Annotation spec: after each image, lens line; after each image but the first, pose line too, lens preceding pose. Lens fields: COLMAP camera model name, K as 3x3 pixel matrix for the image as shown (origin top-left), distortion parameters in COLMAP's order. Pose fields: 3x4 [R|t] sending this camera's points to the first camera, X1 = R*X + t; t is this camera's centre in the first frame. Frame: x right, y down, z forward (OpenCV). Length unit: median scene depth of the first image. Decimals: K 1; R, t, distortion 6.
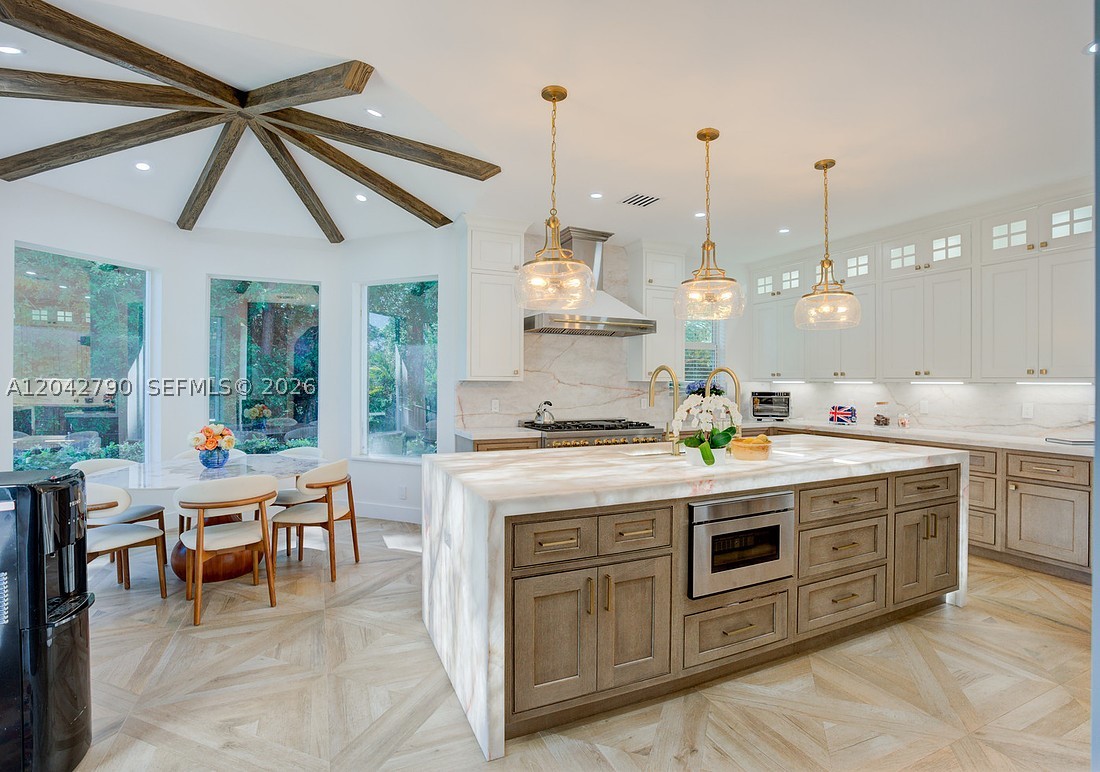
lens RADIAL K [[528.5, 0, 576.6], [0, 528.5, 384.8], [0, 0, 1]] dist [-0.000713, -0.000116]
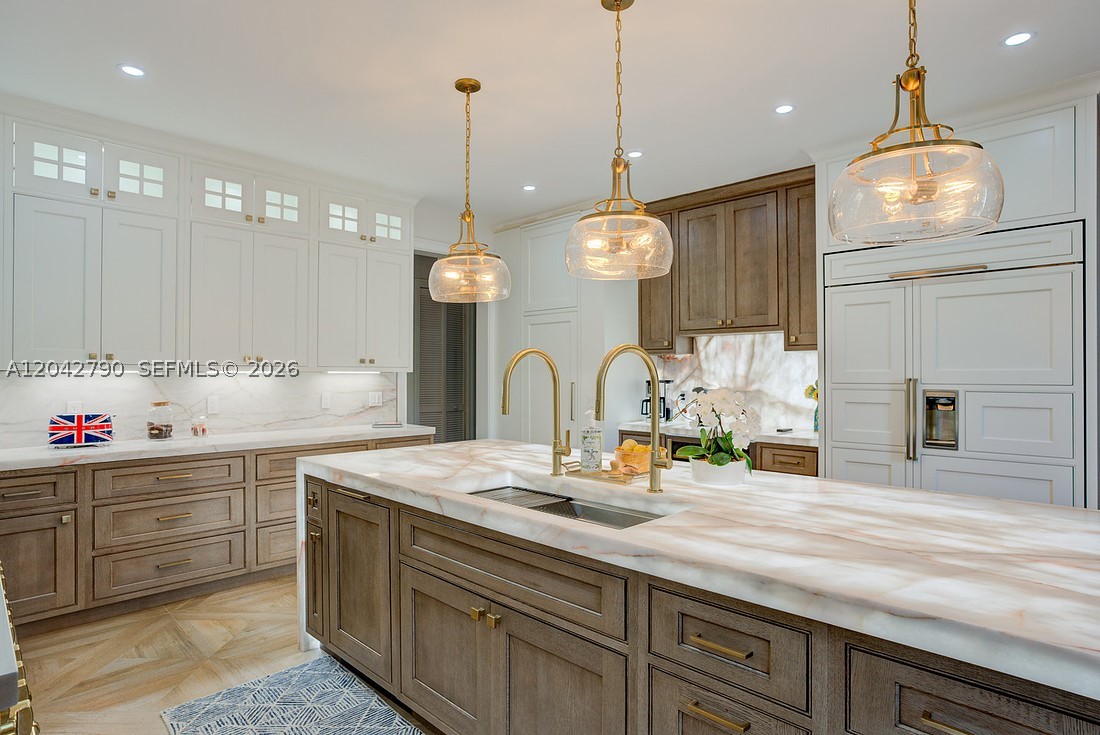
lens RADIAL K [[598.3, 0, 545.4], [0, 598.3, 371.8], [0, 0, 1]] dist [-0.062689, 0.034572]
pose [[-0.313623, -0.003364, 0.949541, -0.250992], [0.002172, 0.999989, 0.004260, -0.006317], [-0.949545, 0.003399, -0.313613, 0.783799]]
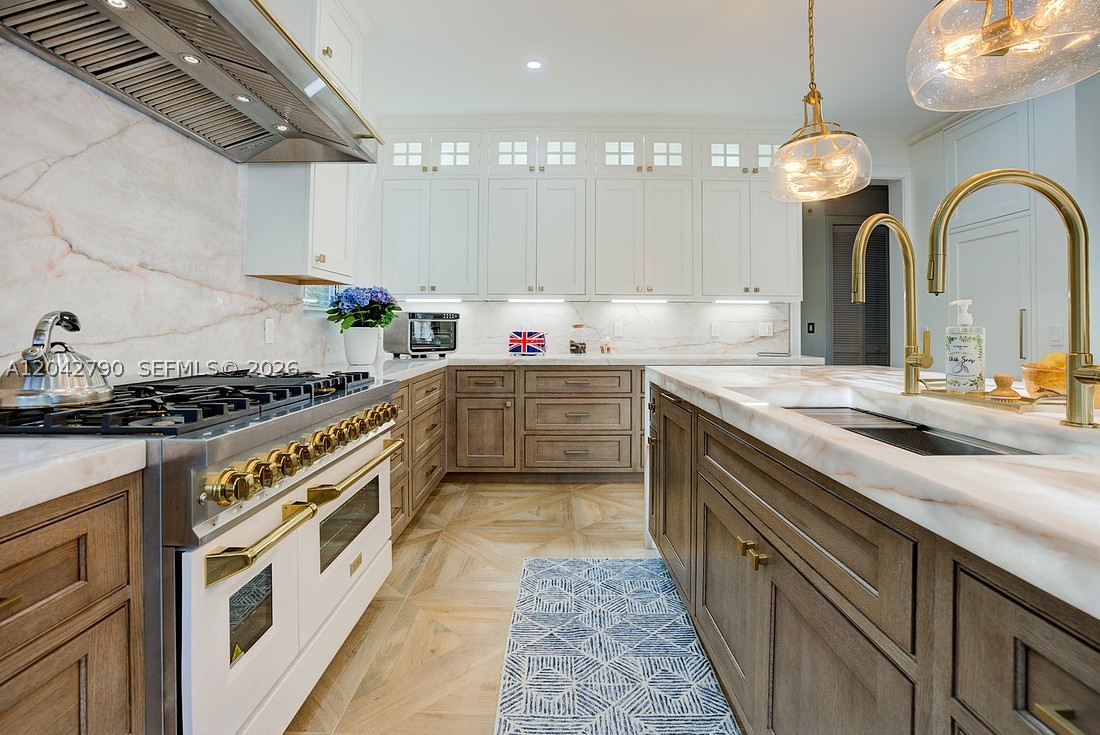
lens RADIAL K [[510.8, 0, 546.4], [0, 510.8, 322.3], [0, 0, 1]] dist [-0.071064, 0.019208]
pose [[0.459828, 0.009958, 0.887952, -0.151317], [0.002073, 0.999922, -0.012287, 0.038513], [-0.888006, 0.007491, 0.459772, 0.683809]]
